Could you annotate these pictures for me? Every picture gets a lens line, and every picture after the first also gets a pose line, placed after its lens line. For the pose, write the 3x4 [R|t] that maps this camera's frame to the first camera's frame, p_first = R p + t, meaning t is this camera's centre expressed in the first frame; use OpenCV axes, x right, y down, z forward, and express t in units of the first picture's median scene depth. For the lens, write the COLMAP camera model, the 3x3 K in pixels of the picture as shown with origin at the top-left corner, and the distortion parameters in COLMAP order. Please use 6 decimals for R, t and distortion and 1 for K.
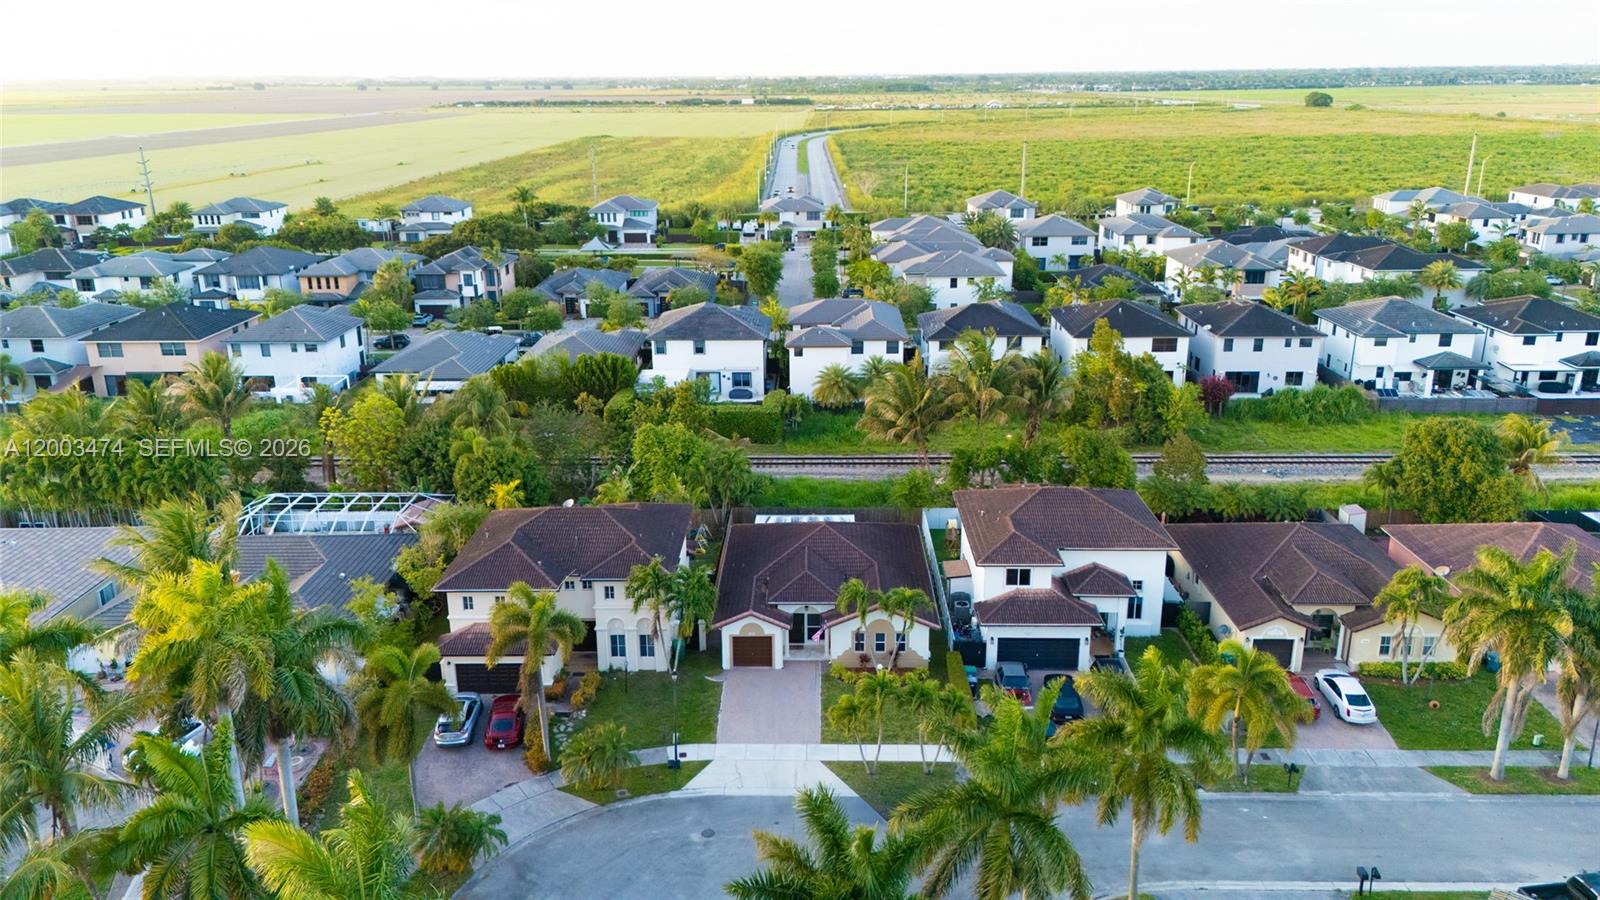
lens RADIAL K [[1145.2, 0, 805.9], [0, 1145.2, 446.4], [0, 0, 1]] dist [0.083128, -0.106120]
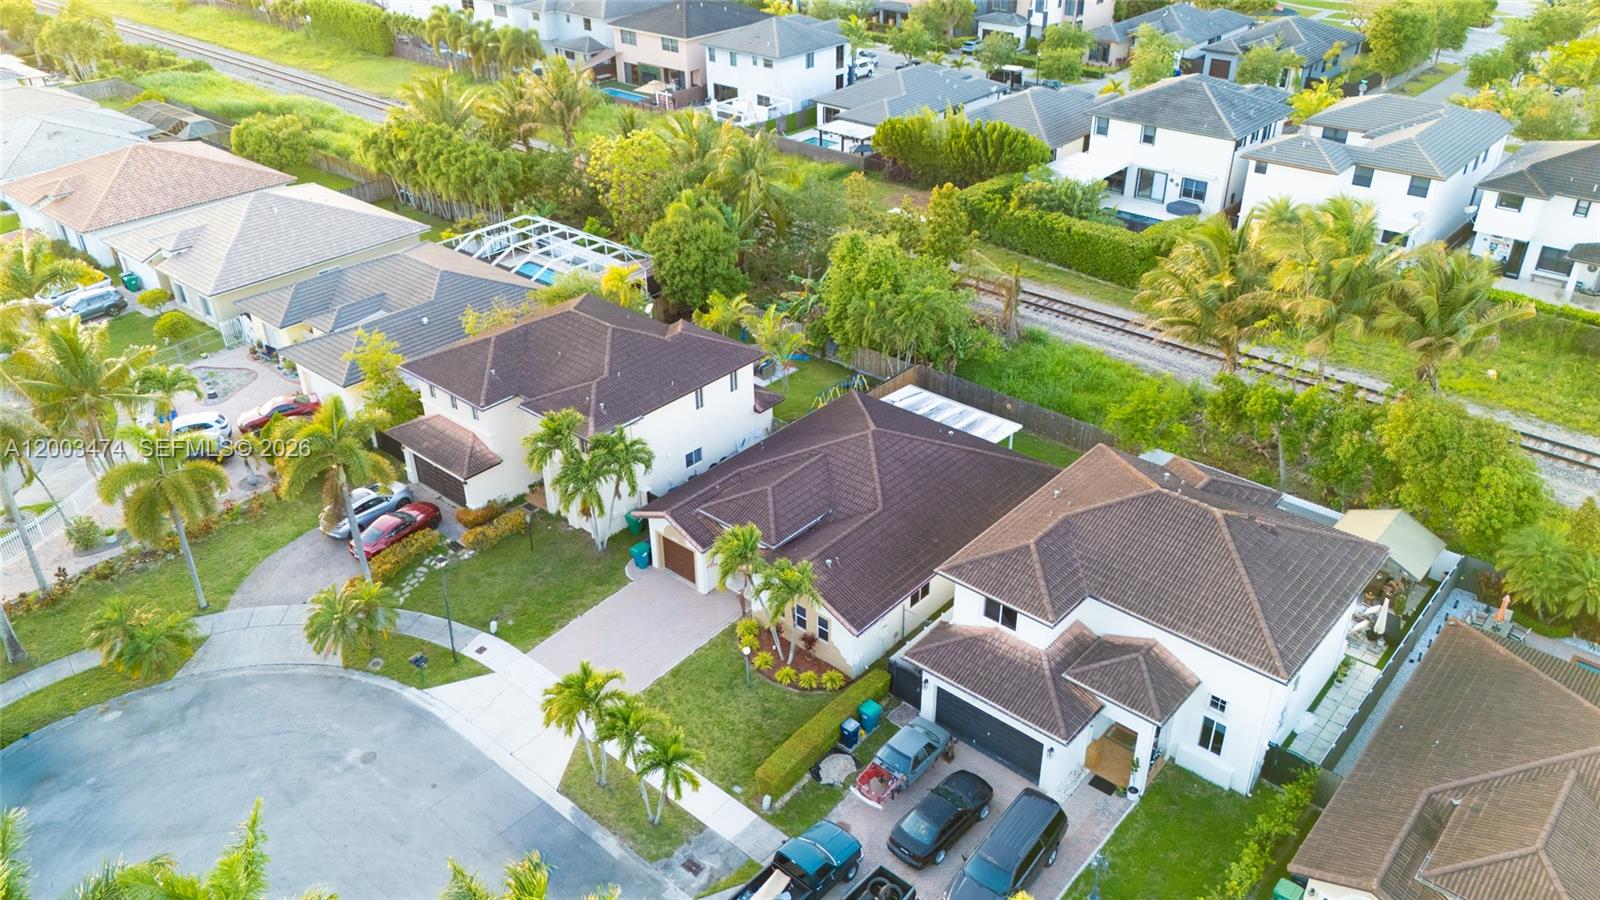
lens RADIAL K [[1166.8, 0, 811.0], [0, 1166.8, 451.4], [0, 0, 1]] dist [0.049545, -0.063505]
pose [[0.764503, 0.329550, -0.554015, 0.350691], [-0.193378, 0.937106, 0.290580, -0.110243], [0.614932, -0.115015, 0.780148, 0.362128]]
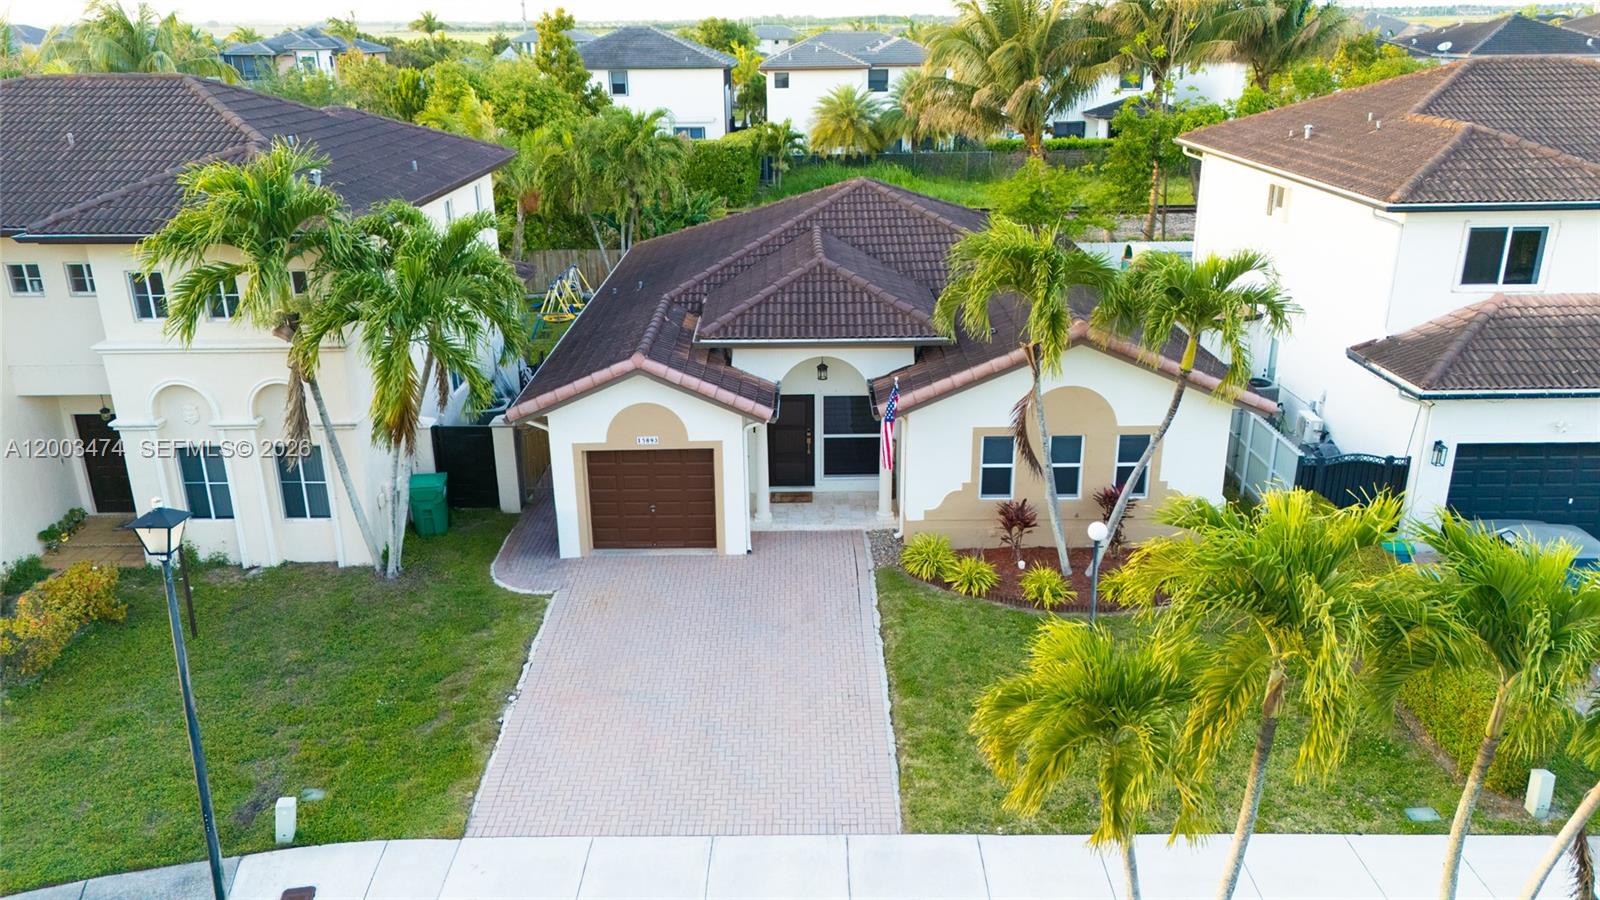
lens RADIAL K [[1163.3, 0, 802.7], [0, 1163.3, 458.1], [0, 0, 1]] dist [0.060756, -0.049439]
pose [[0.999876, -0.008269, 0.013429, -0.007862], [0.007559, 0.998612, 0.052123, 0.121942], [-0.013841, -0.052015, 0.998550, 0.552696]]
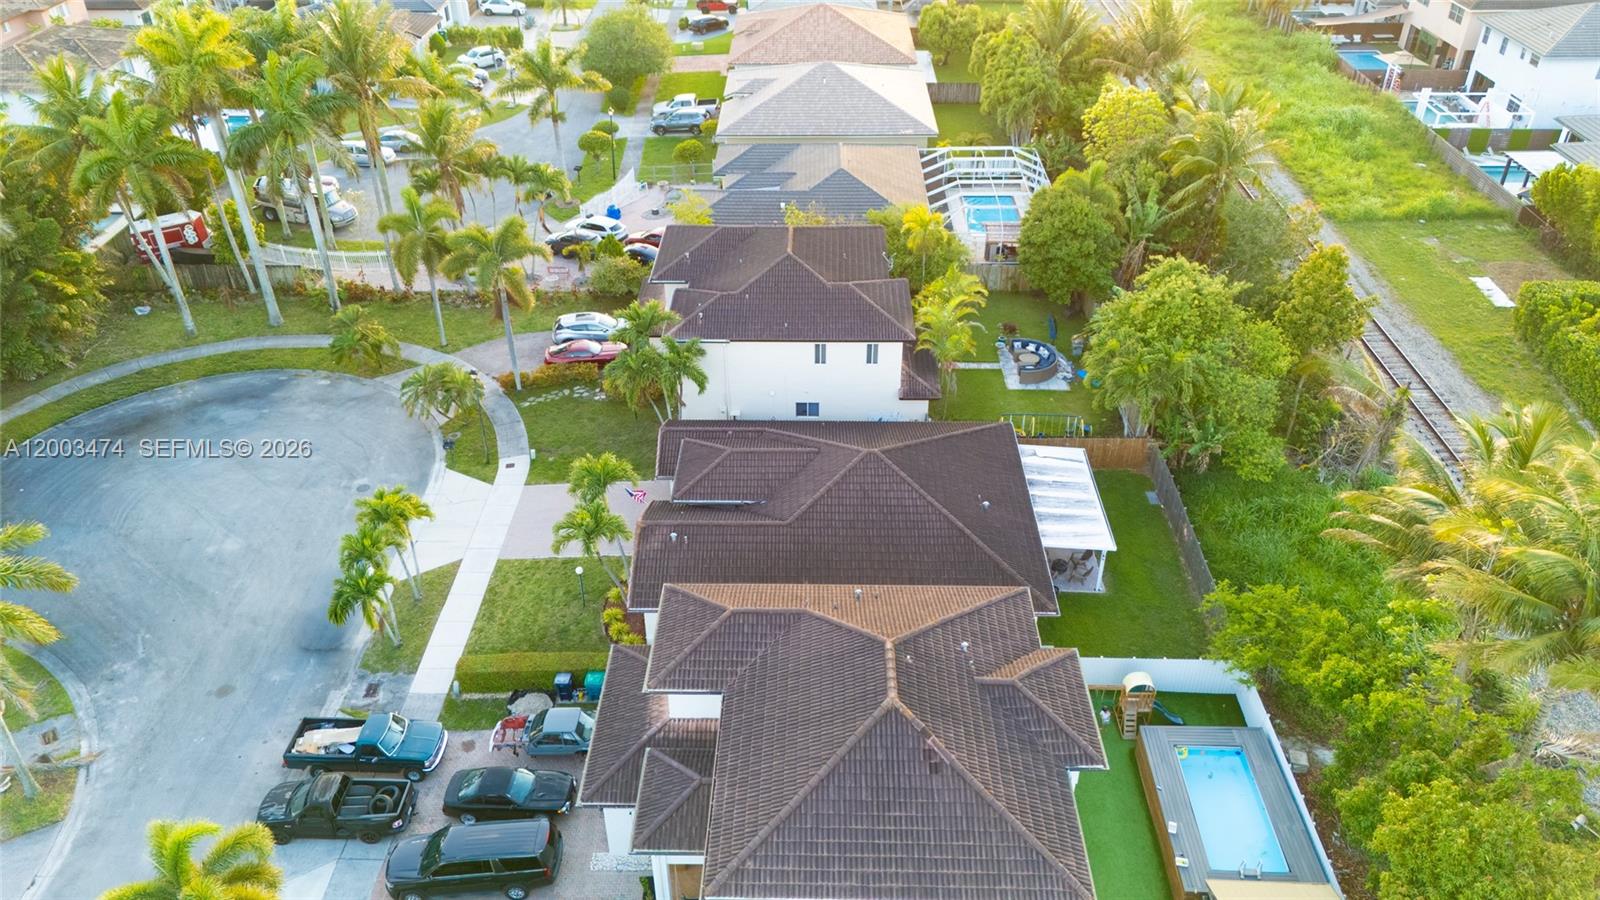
lens RADIAL K [[1176.0, 0, 800.0], [0, 1176.0, 450.0], [0, 0, 1]] dist [0.053037, -0.055659]
pose [[-0.010031, 0.563493, -0.826060, 0.488143], [-0.295340, 0.787577, 0.540829, -0.240061], [0.955339, 0.249394, 0.158522, 0.764791]]
